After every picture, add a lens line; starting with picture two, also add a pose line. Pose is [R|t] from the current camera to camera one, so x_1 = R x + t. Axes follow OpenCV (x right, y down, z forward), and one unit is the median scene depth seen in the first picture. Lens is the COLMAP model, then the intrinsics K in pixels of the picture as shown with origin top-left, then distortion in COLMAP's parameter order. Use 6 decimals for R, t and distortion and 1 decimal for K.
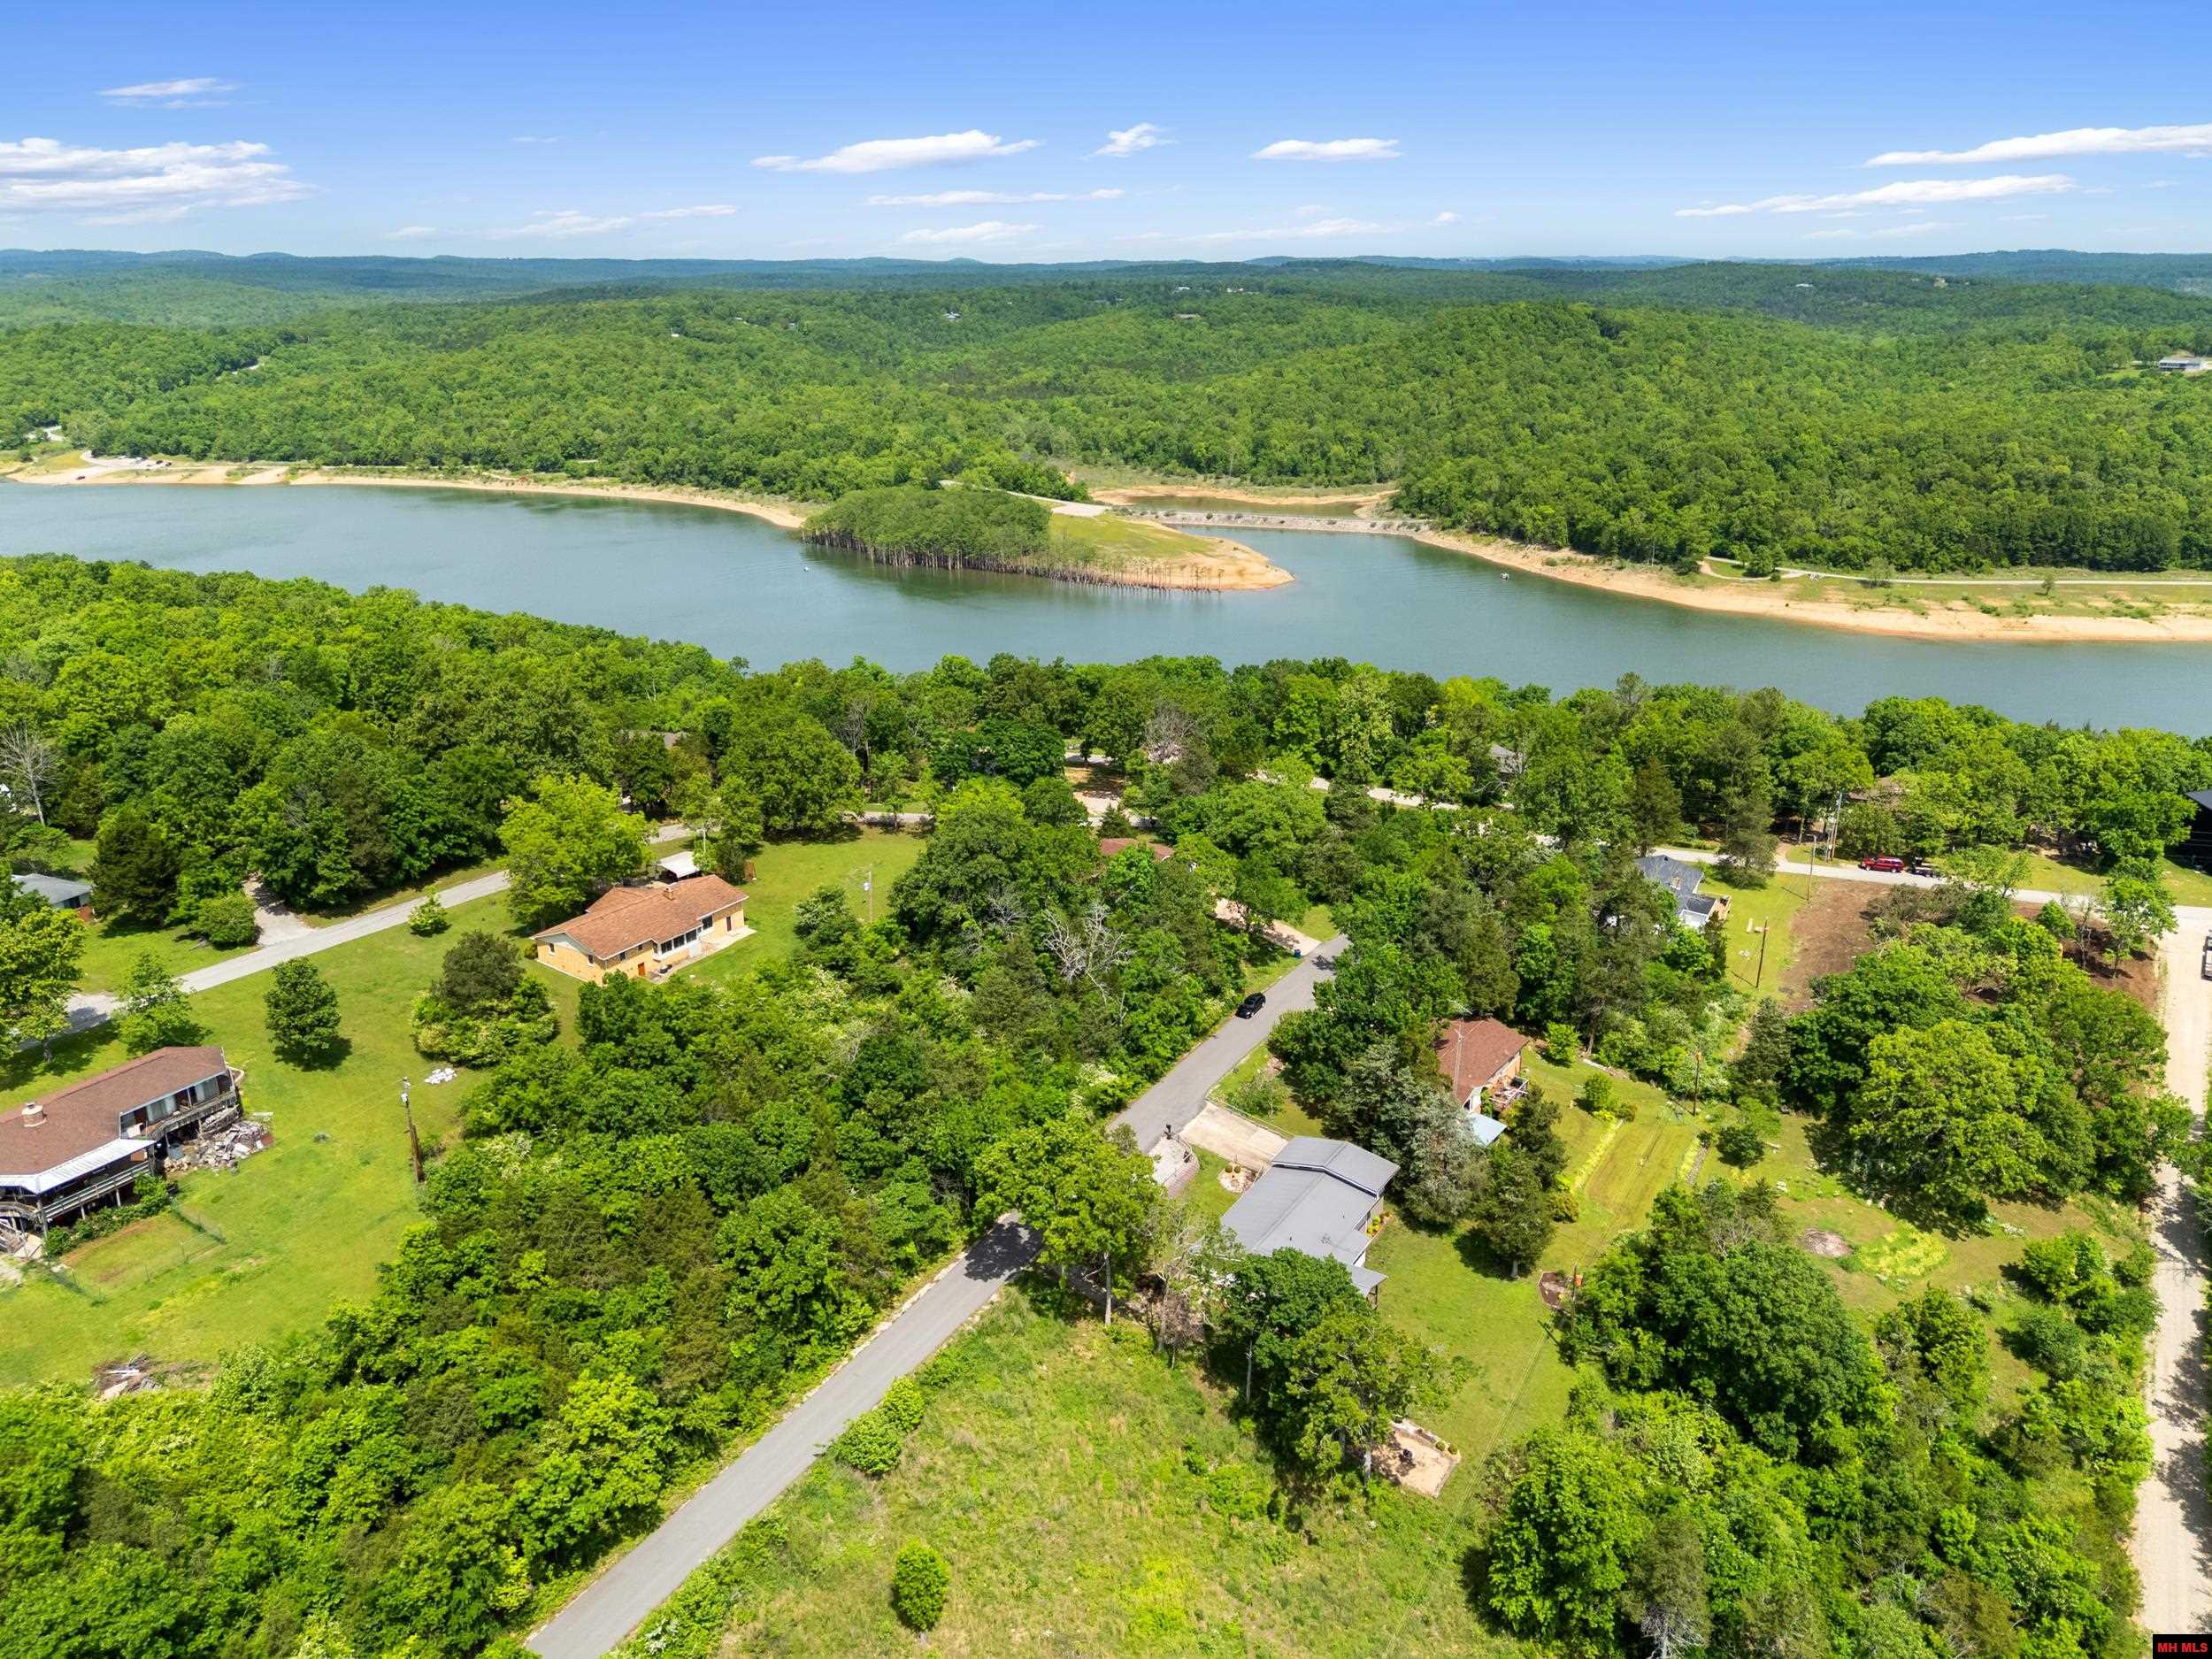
lens RADIAL K [[1649.9, 0, 1104.7], [0, 1649.9, 819.7], [0, 0, 1]] dist [0.067657, -0.057943]
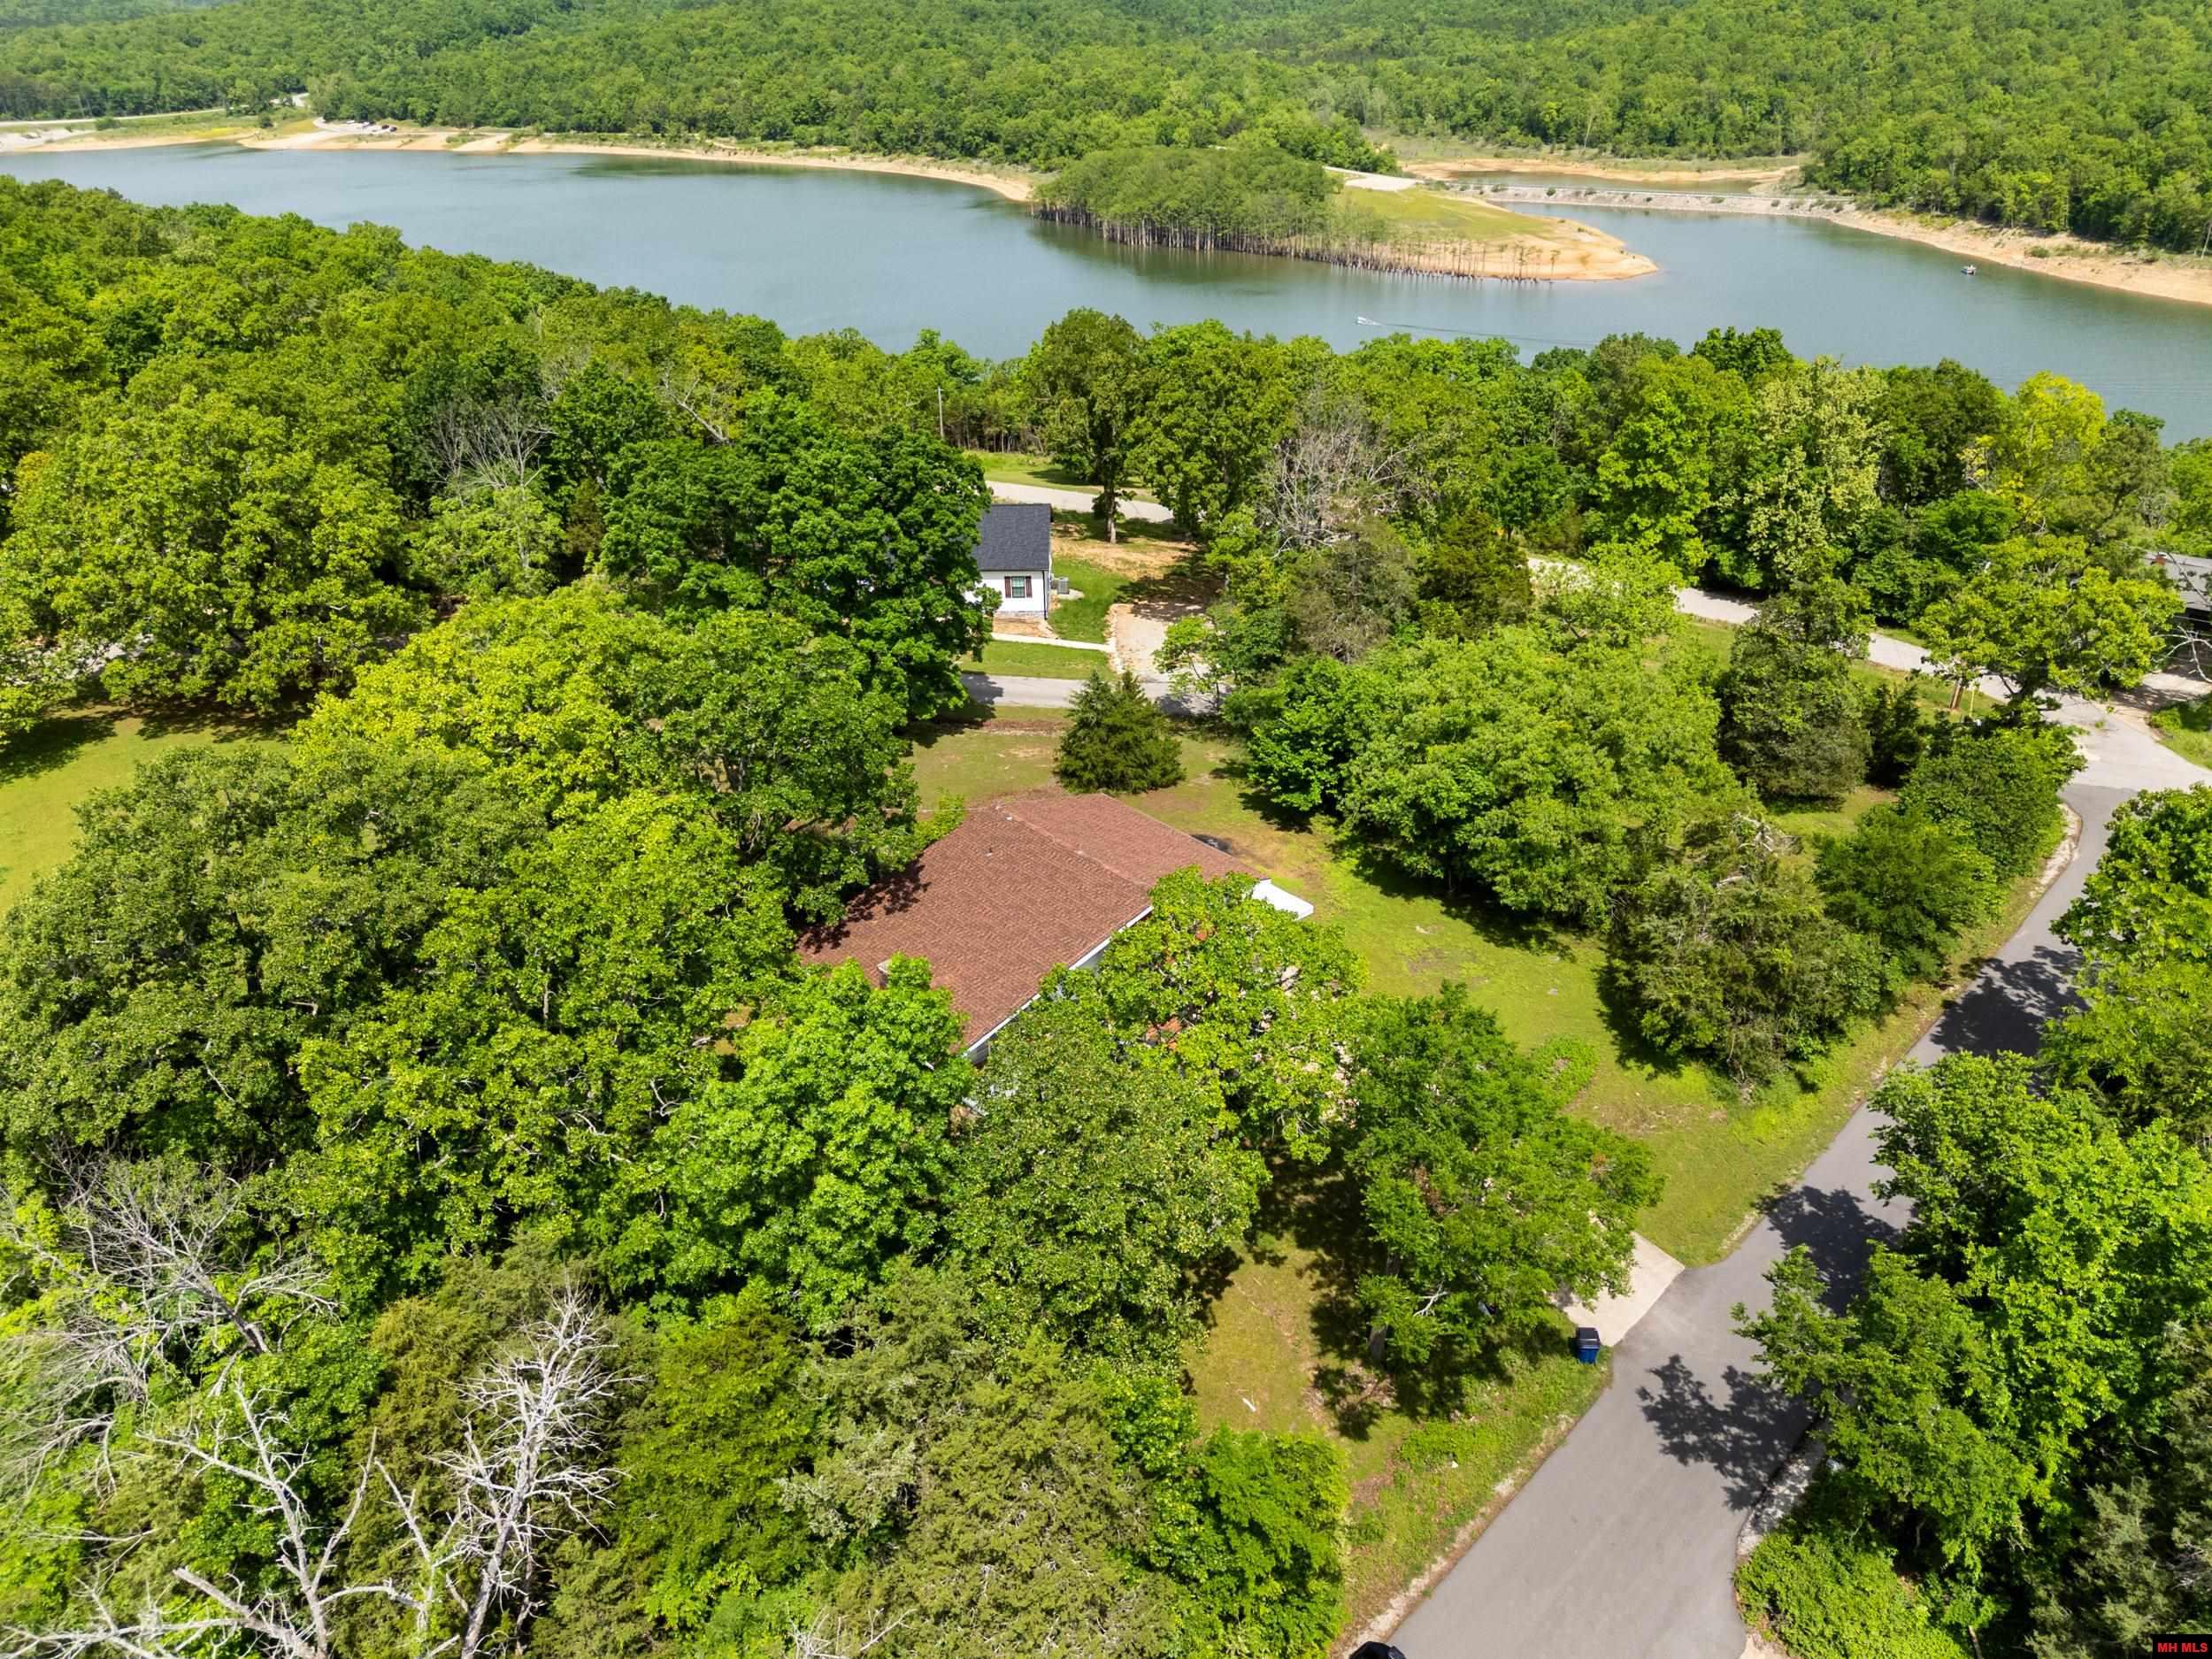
lens RADIAL K [[1649.9, 0, 1104.7], [0, 1649.9, 819.7], [0, 0, 1]] dist [0.067657, -0.057943]
pose [[0.981606, 0.079619, -0.173522, 0.016909], [-0.051648, 0.985744, 0.160129, -0.008487], [0.183797, -0.148221, 0.971725, 0.156668]]
